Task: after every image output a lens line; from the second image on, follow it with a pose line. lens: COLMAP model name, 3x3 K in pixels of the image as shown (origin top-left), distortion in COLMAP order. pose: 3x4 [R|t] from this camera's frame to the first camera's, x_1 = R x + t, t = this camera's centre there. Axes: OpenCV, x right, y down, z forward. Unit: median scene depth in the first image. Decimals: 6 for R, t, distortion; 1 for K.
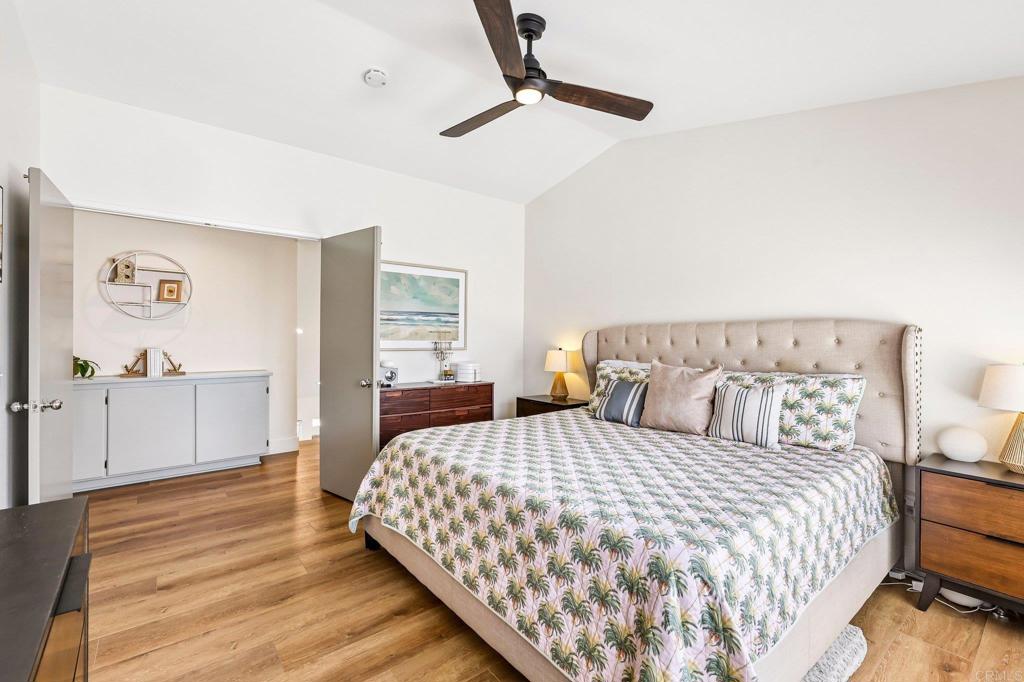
lens RADIAL K [[443.9, 0, 514.0], [0, 443.9, 338.6], [0, 0, 1]] dist [0.002875, 0.000716]
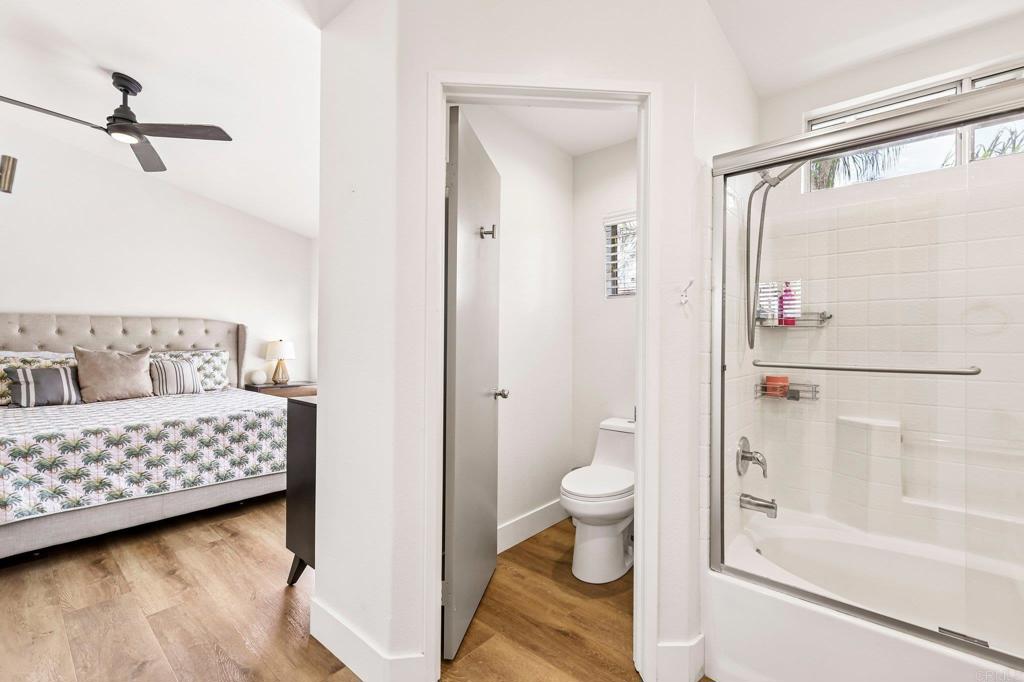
lens RADIAL K [[443.9, 0, 514.0], [0, 443.9, 338.6], [0, 0, 1]] dist [0.002875, 0.000716]
pose [[-0.178407, -0.007959, 0.983925, -1.274934], [-0.008387, 0.999943, 0.006568, 0.012508], [-0.983921, -0.007080, -0.178464, 0.111001]]
